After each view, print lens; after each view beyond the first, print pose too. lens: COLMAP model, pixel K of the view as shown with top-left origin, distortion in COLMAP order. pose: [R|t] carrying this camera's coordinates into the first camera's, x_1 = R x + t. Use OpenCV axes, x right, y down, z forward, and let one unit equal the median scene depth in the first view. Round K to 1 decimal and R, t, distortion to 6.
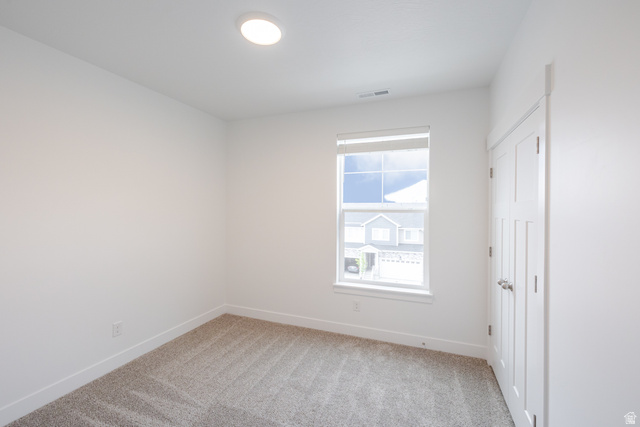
lens RADIAL K [[272.2, 0, 319.3], [0, 272.2, 195.6], [0, 0, 1]] dist [0.000537, 0.000048]
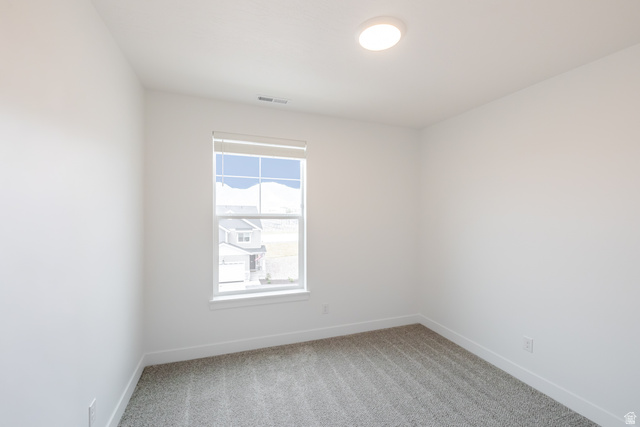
lens RADIAL K [[275.5, 0, 319.8], [0, 275.5, 200.6], [0, 0, 1]] dist [-0.000107, -0.000023]
pose [[0.753410, 0.035619, 0.656585, -0.295515], [-0.035320, 0.999282, -0.013681, 0.002252], [-0.656602, -0.012884, 0.754128, 0.111226]]
